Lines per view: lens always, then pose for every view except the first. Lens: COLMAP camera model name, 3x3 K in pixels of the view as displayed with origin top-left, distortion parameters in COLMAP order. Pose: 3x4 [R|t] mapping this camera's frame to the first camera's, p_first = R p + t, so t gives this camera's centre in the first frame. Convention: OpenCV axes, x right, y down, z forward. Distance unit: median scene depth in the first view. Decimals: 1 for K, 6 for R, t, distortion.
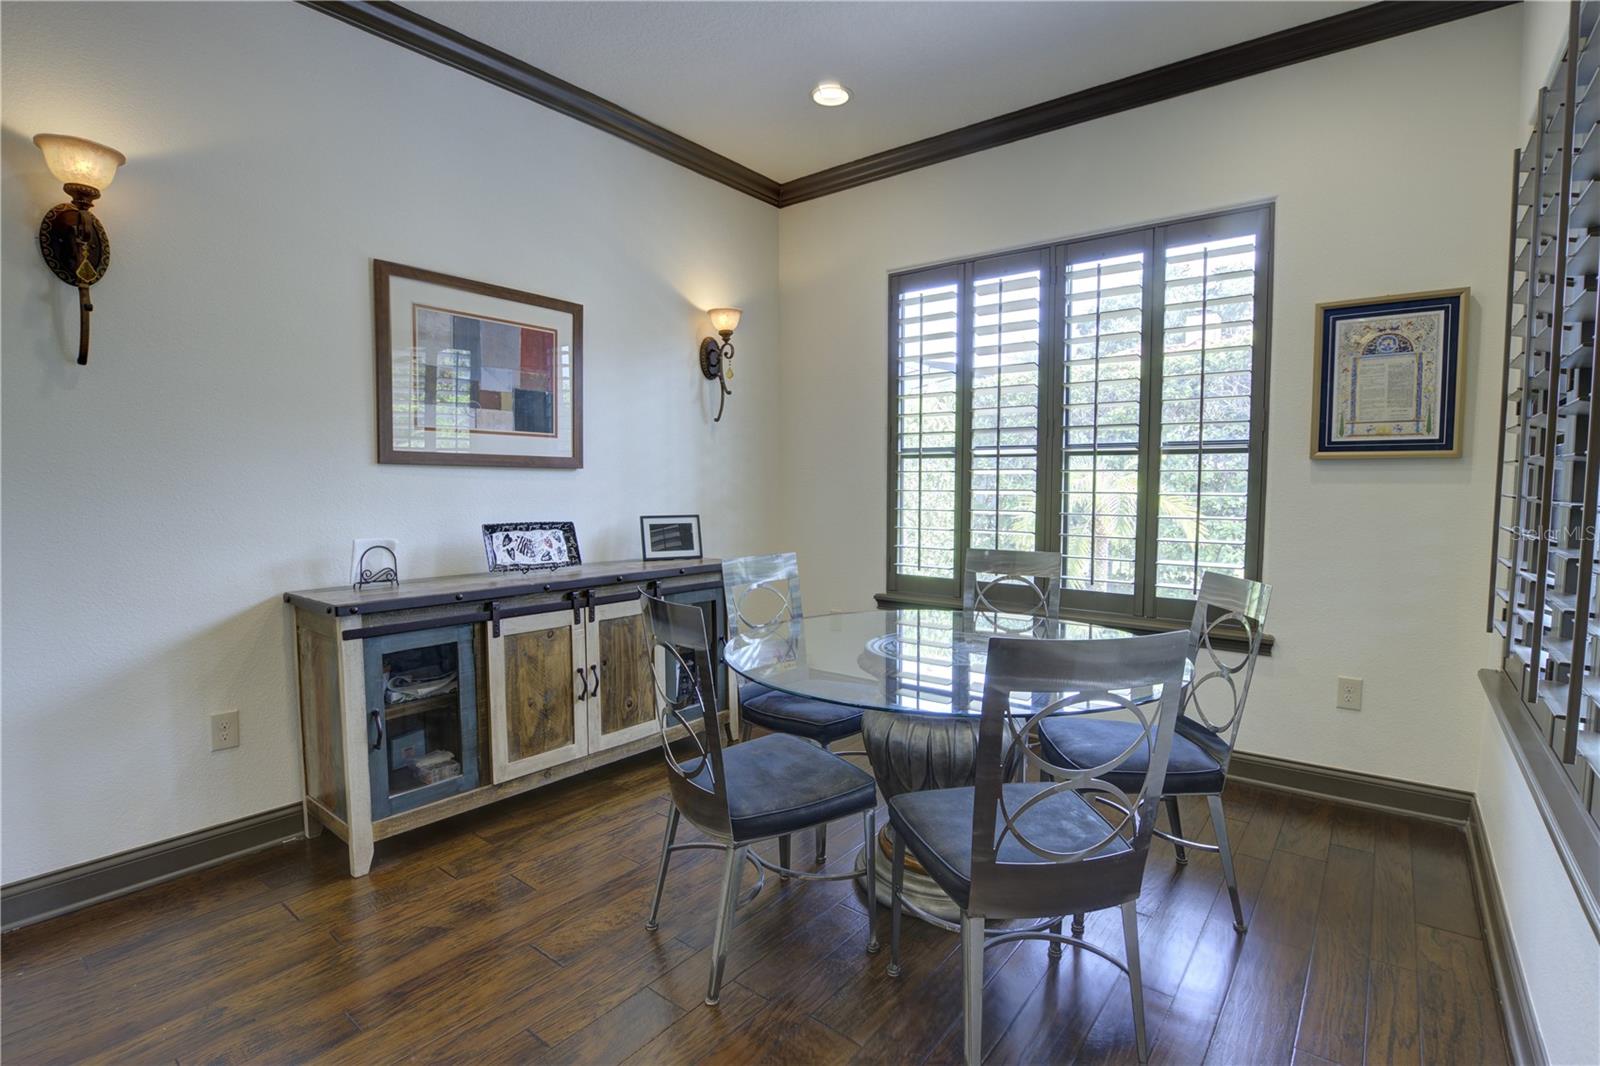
lens RADIAL K [[768.4, 0, 800.0], [0, 768.4, 533.0], [0, 0, 1]] dist [-0.016517, -0.000054]
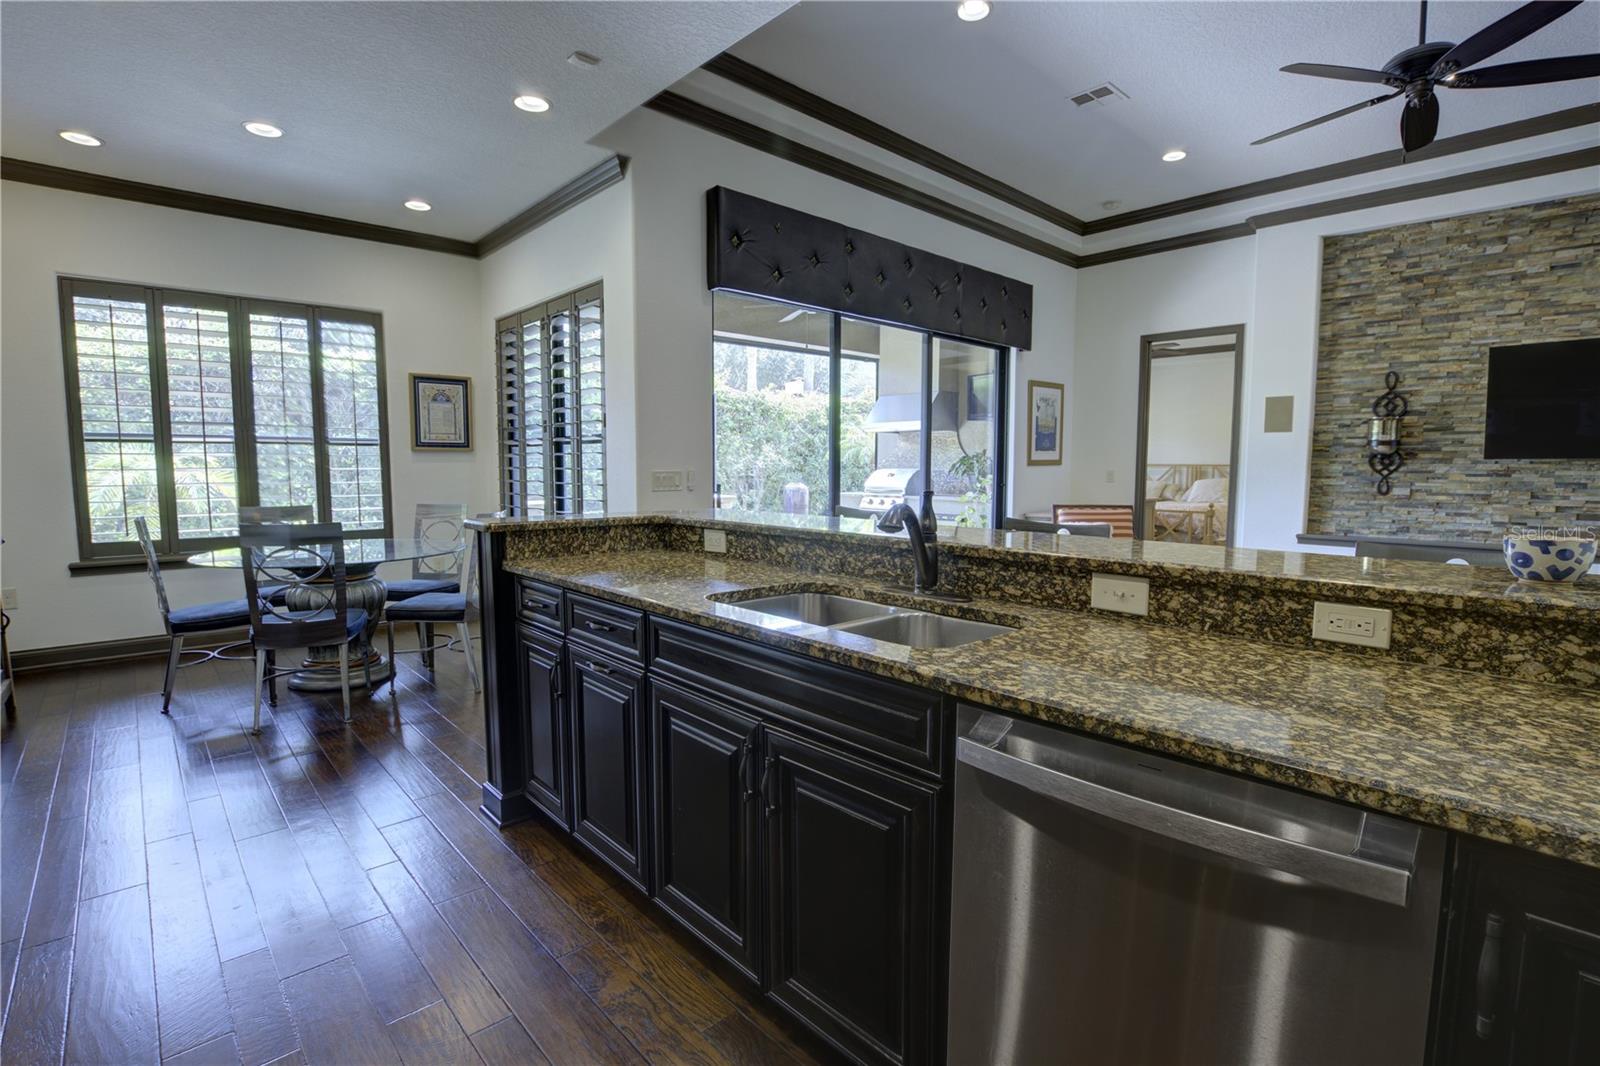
lens RADIAL K [[746.9, 0, 802.9], [0, 746.9, 534.9], [0, 0, 1]] dist [-0.032146, 0.002255]
pose [[0.155727, -0.092633, 0.983447, -0.946821], [0.064373, 0.994429, 0.083473, 0.024153], [-0.985700, 0.050309, 0.160823, -0.266024]]
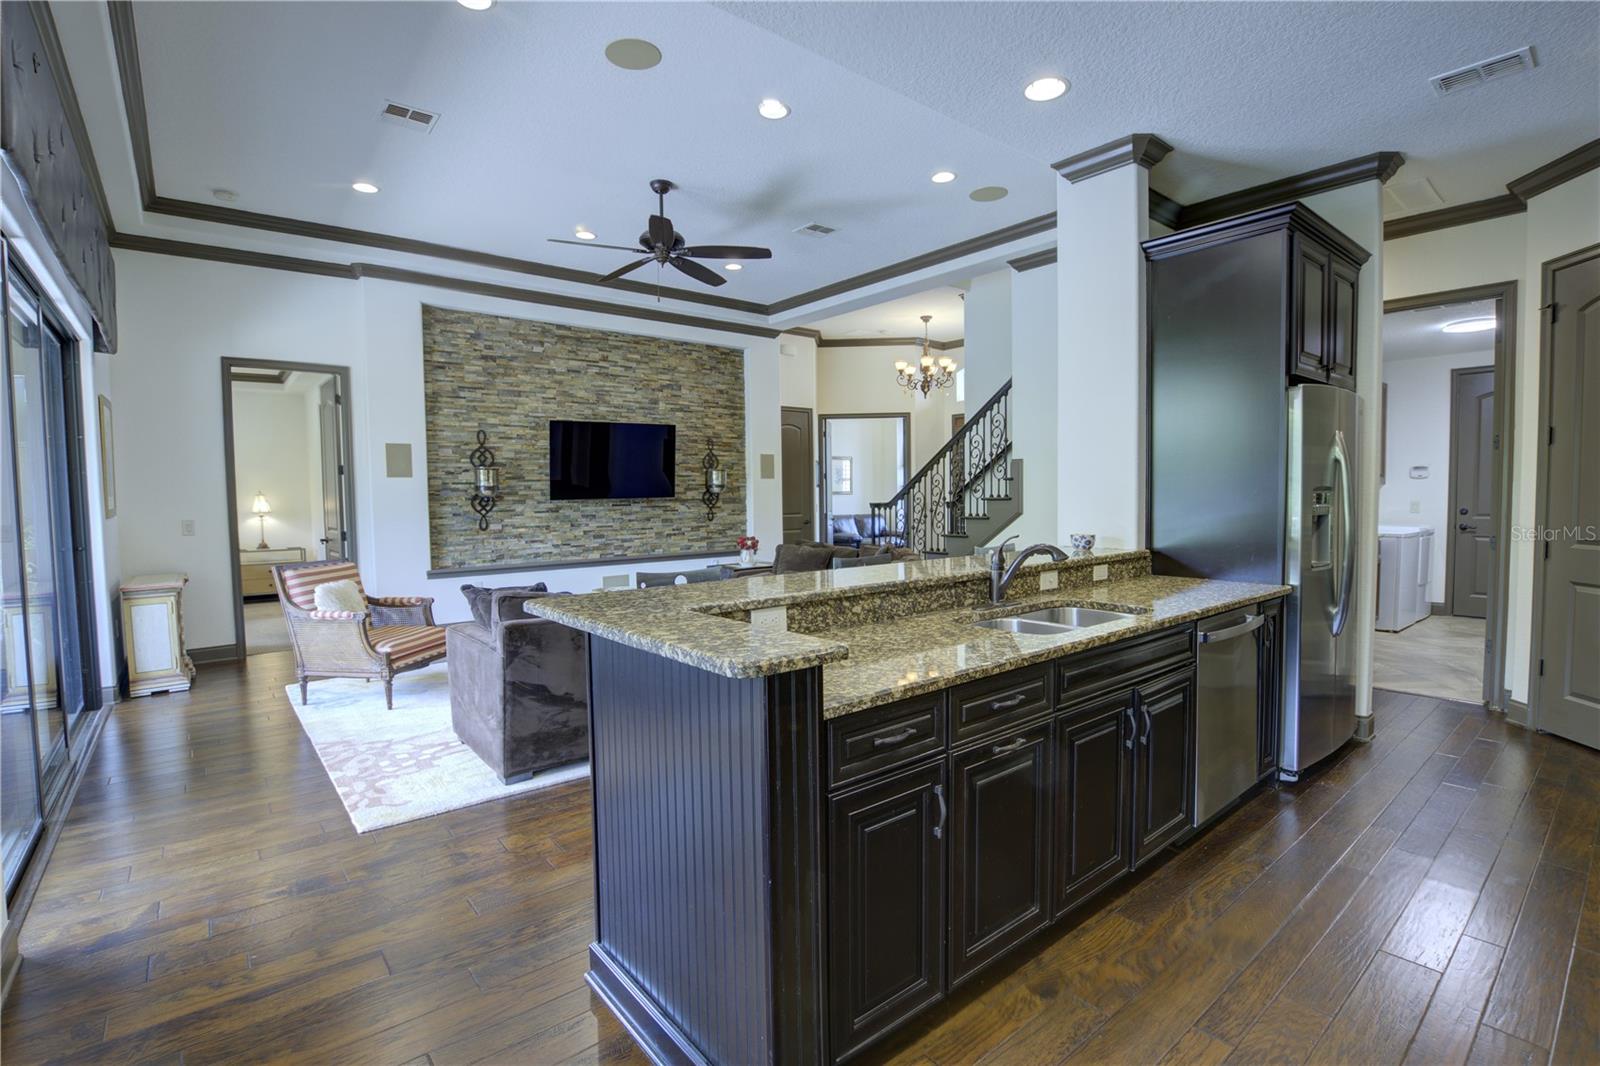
lens RADIAL K [[746.9, 0, 802.9], [0, 746.9, 534.9], [0, 0, 1]] dist [-0.032146, 0.002255]
pose [[-0.976958, 0.000094, 0.213431, -0.372294], [0.026475, 0.992329, 0.120753, -0.058359], [-0.211782, 0.123621, -0.969467, 0.536293]]
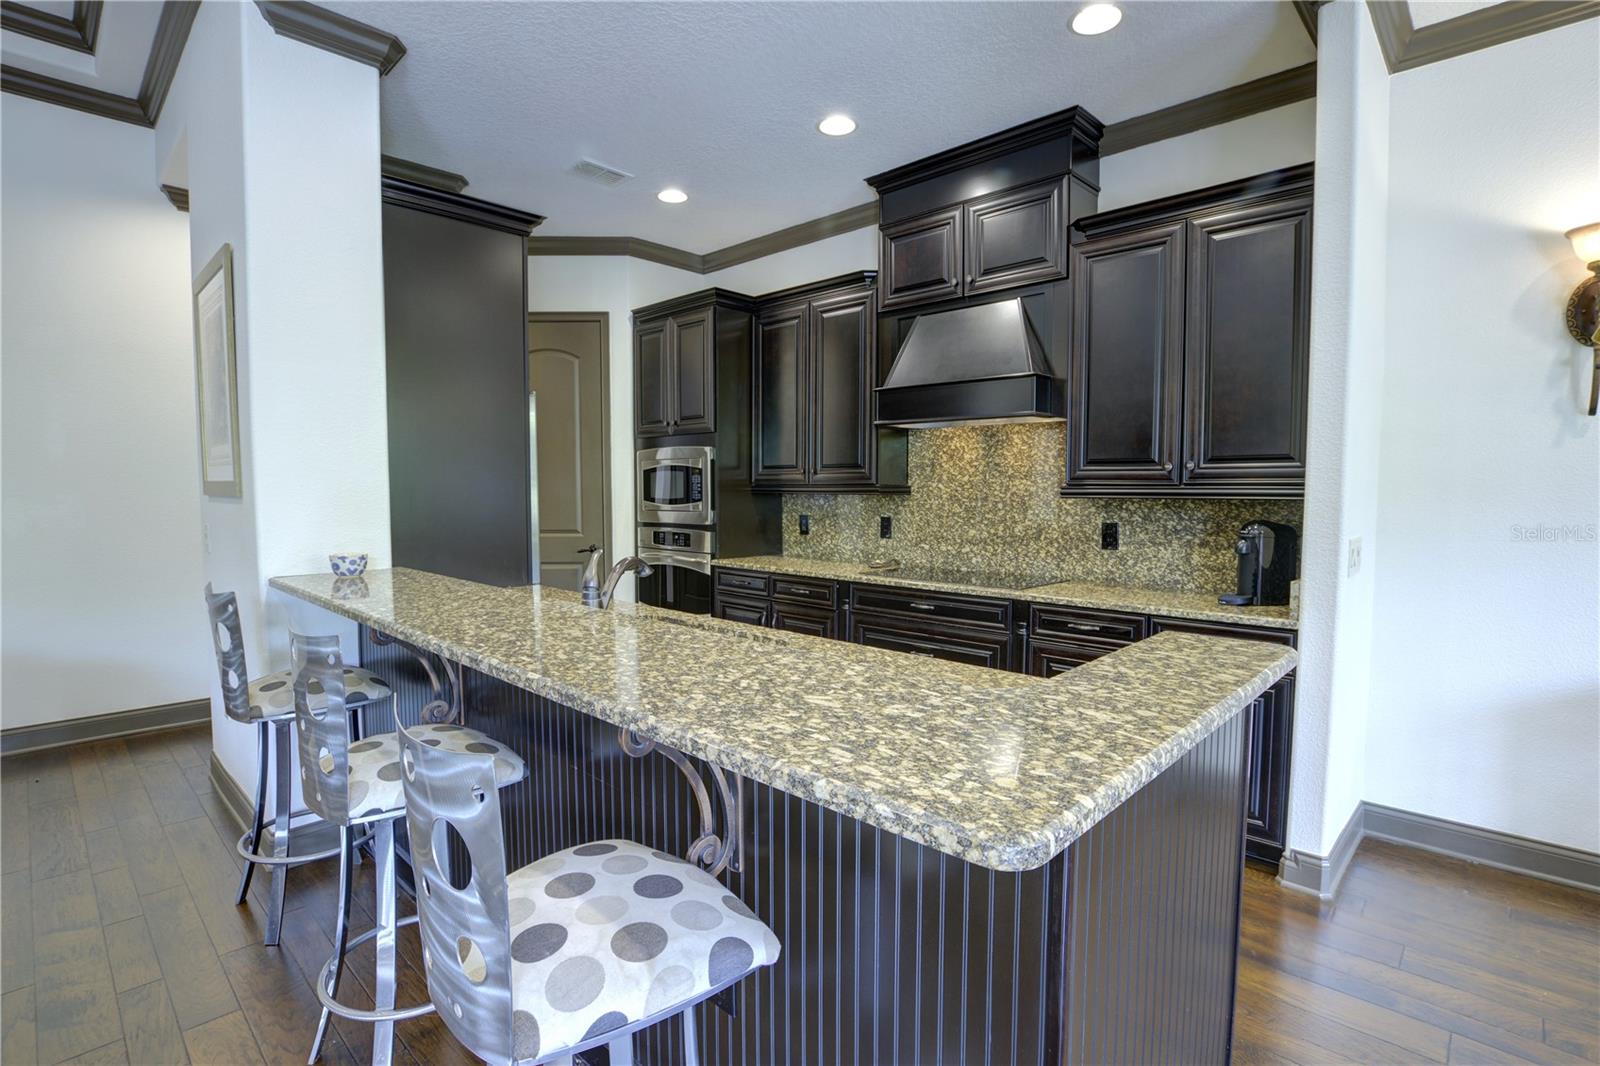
lens RADIAL K [[768.7, 0, 800.0], [0, 768.7, 533.0], [0, 0, 1]] dist [-0.032731, 0.001881]
pose [[-0.093927, 0.061481, -0.993679, 0.178462], [-0.066709, 0.995460, 0.067897, -0.026378], [0.993342, 0.072664, -0.089400, -0.046170]]
